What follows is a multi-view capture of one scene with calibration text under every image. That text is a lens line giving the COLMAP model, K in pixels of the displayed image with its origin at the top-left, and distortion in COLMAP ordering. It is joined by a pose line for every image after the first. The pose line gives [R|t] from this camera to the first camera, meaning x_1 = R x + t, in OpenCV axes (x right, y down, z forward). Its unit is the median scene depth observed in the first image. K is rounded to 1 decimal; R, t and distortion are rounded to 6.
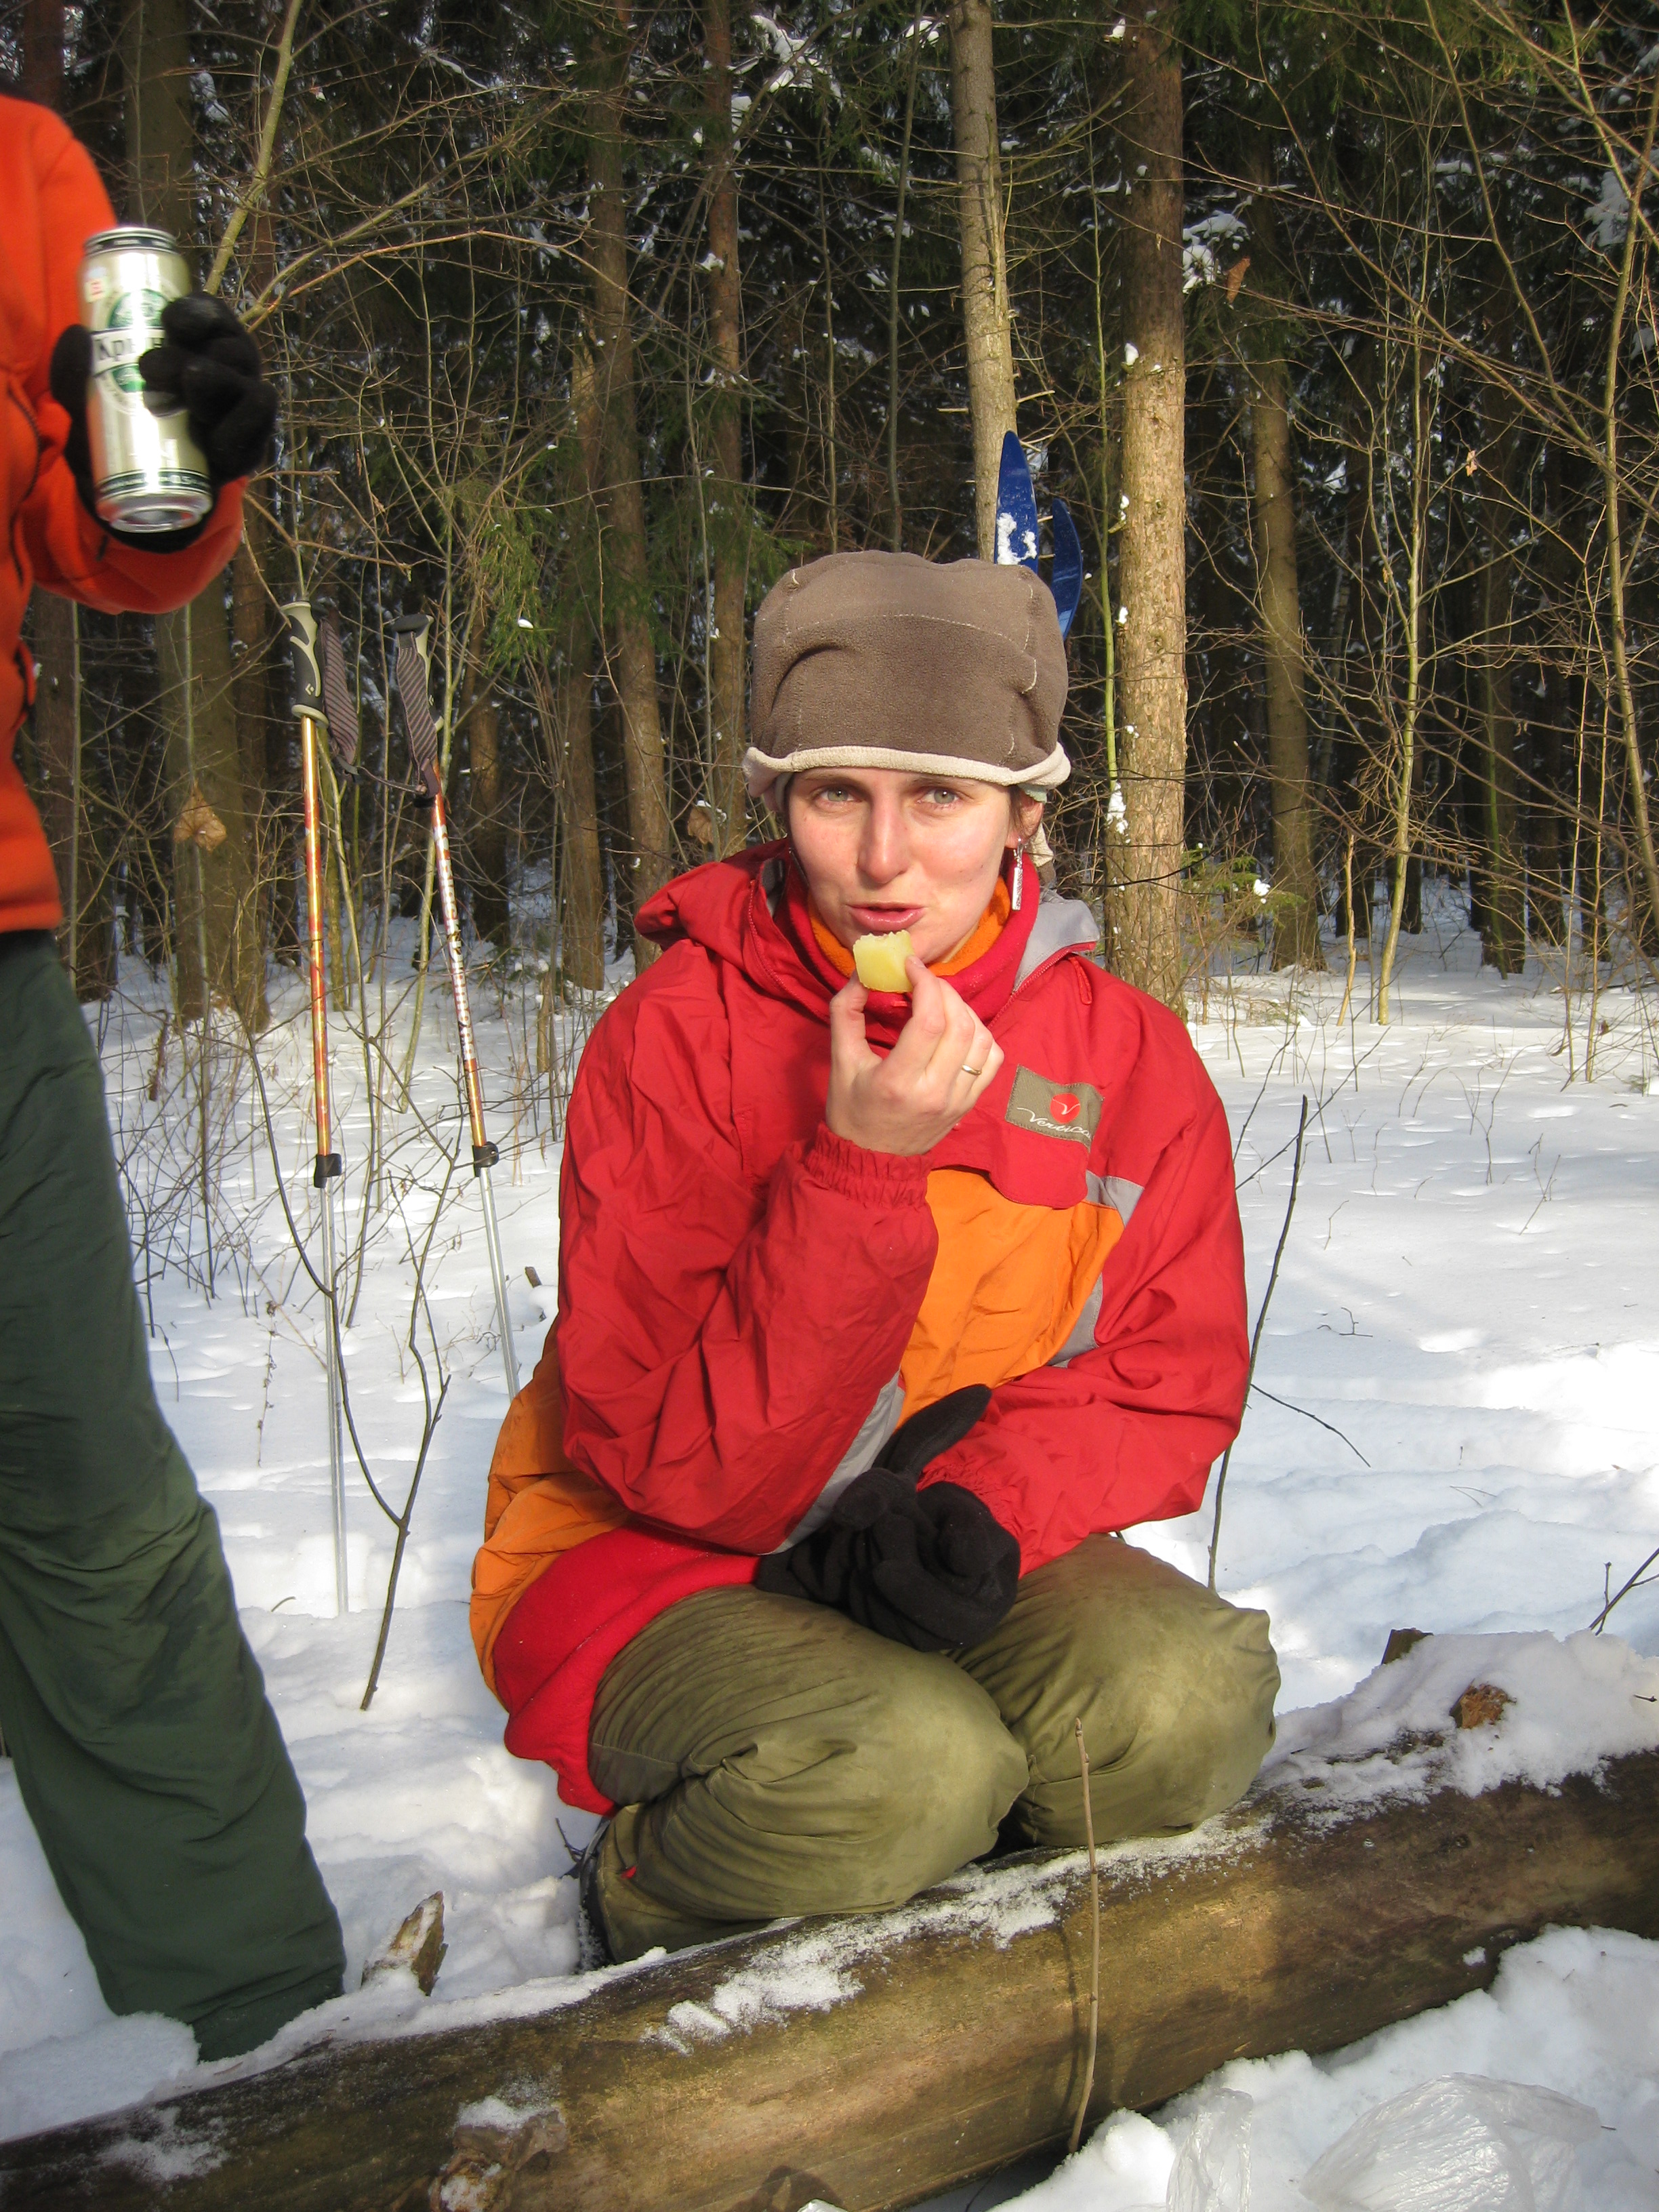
lens RADIAL K [[2422.3, 0, 829.5], [0, 2422.3, 1106.0], [0, 0, 1]] dist [-0.136634, 0.042810]
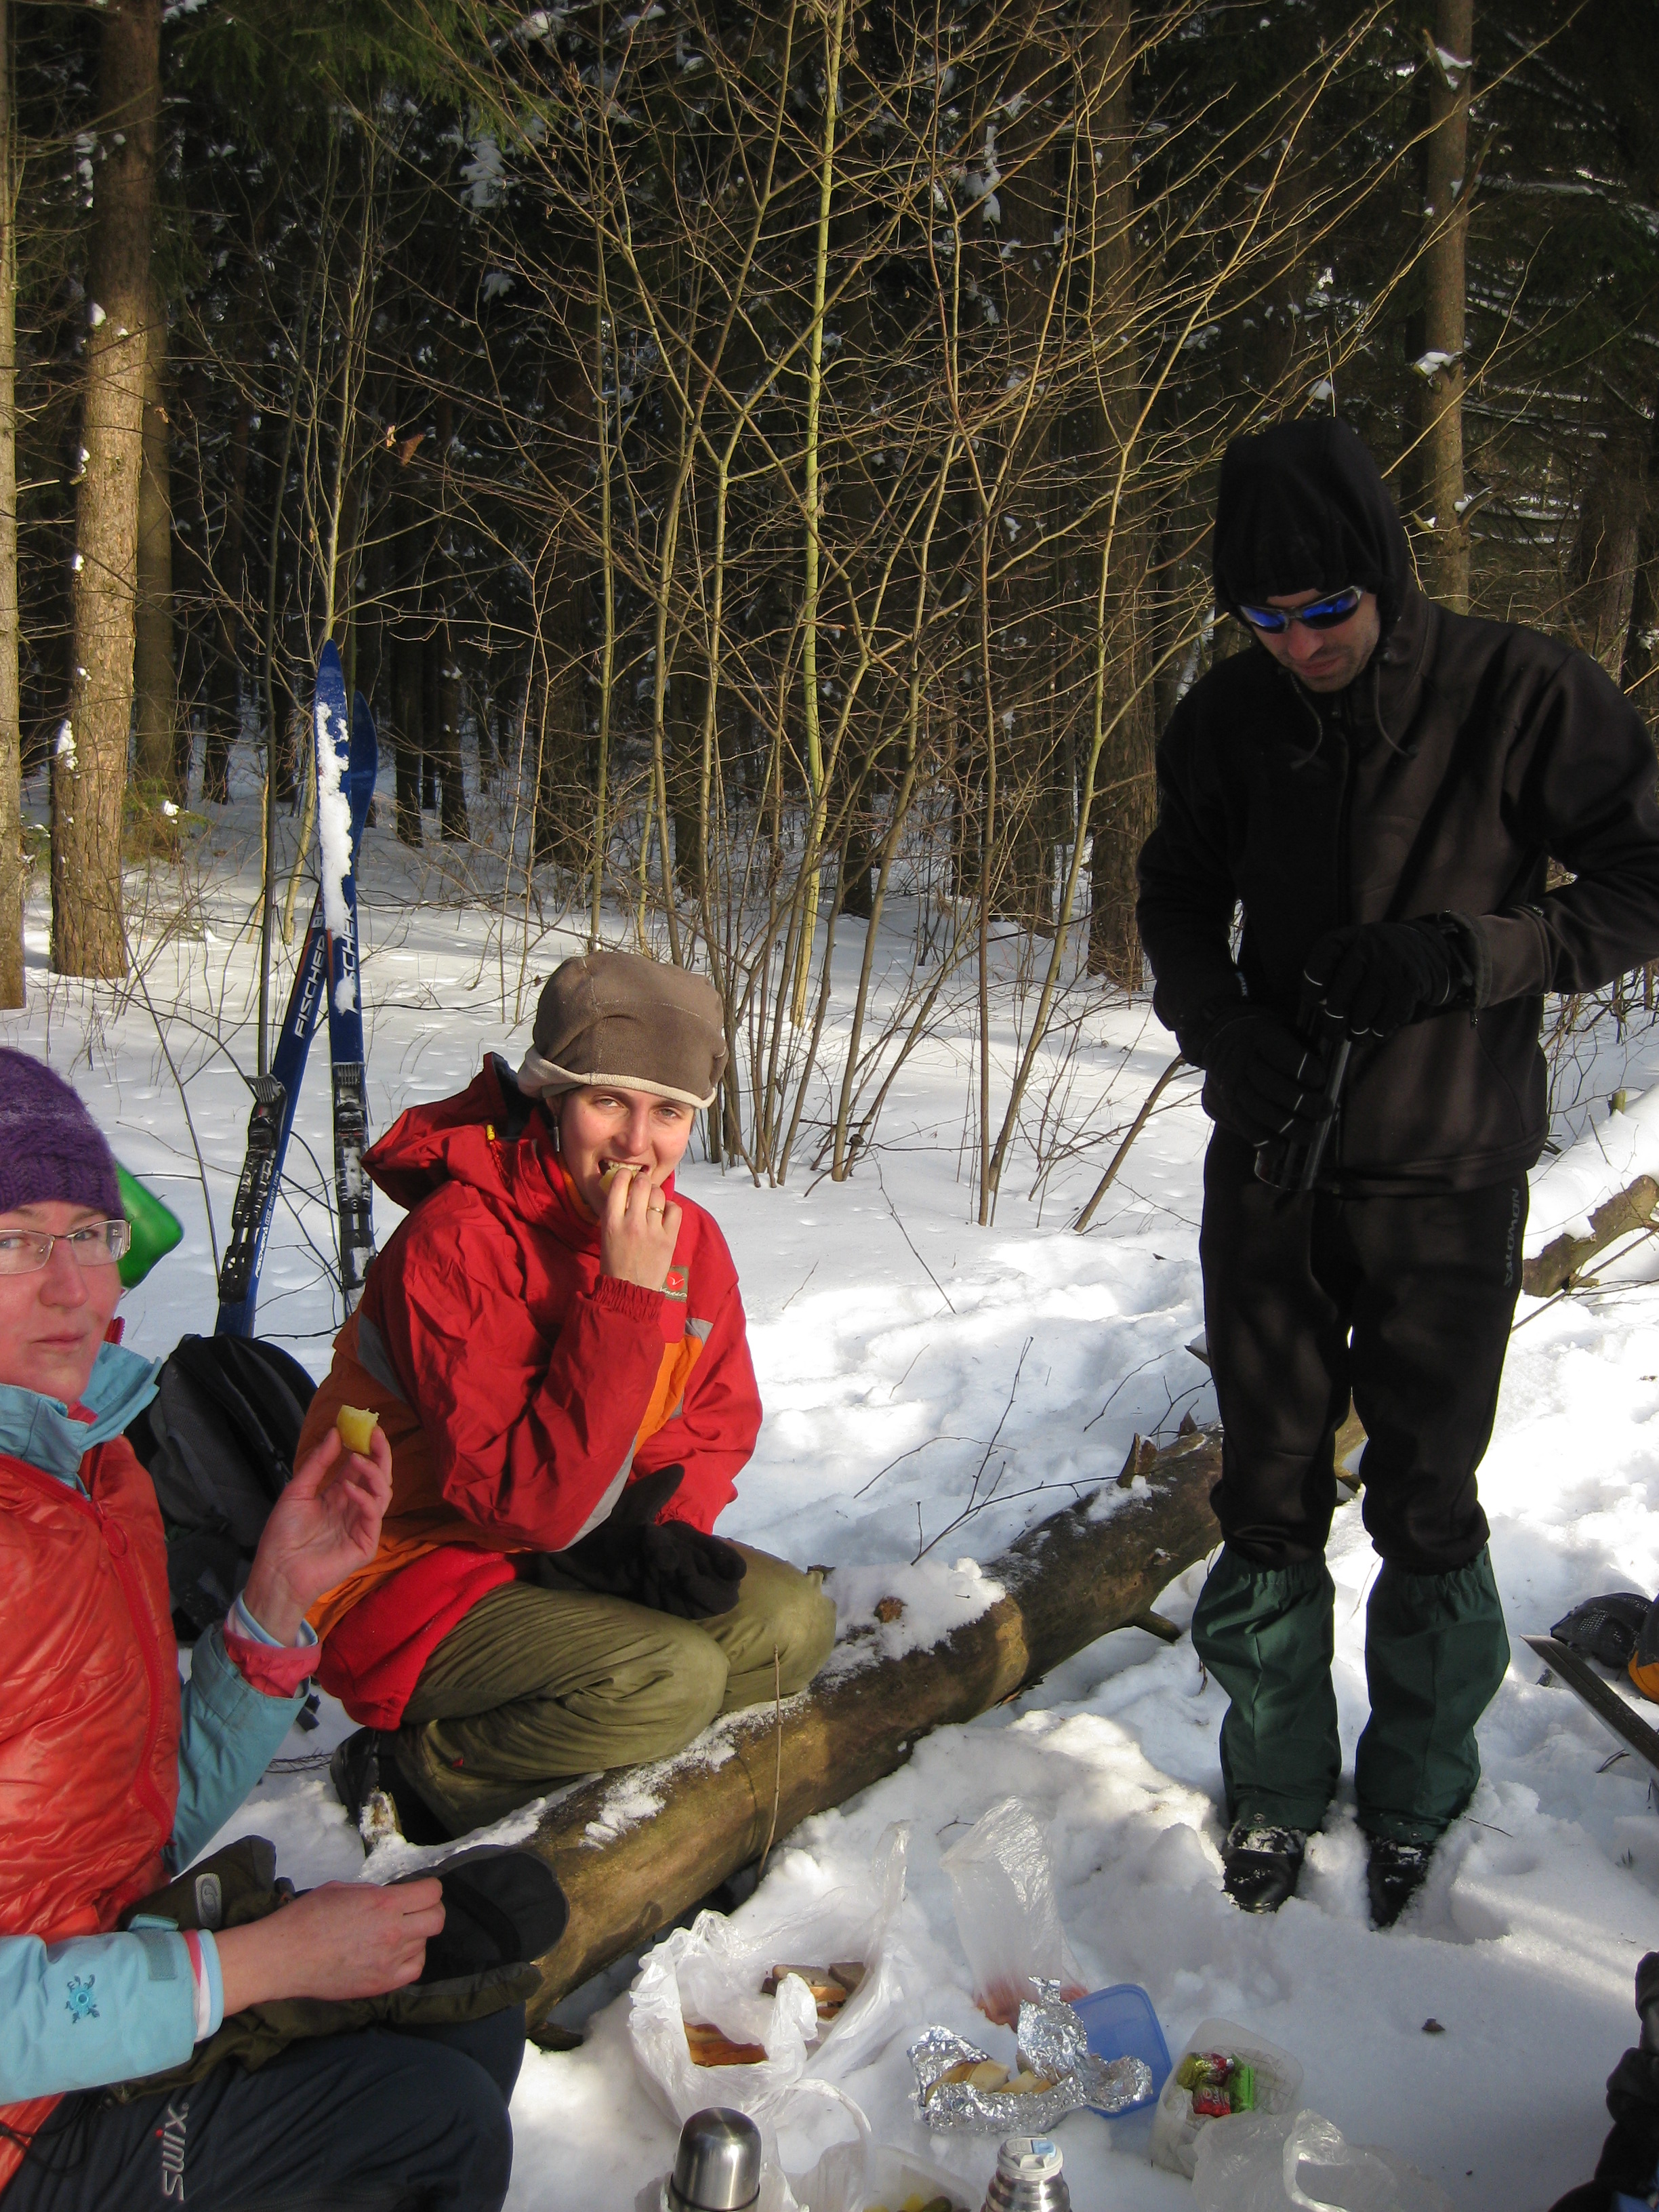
lens RADIAL K [[2422.3, 0, 829.5], [0, 2422.3, 1106.0], [0, 0, 1]] dist [-0.136634, 0.042810]
pose [[0.872417, -0.010178, 0.488656, -0.675927], [-0.022634, 0.997869, 0.061194, -0.246240], [-0.488238, -0.064447, 0.870328, -0.555936]]
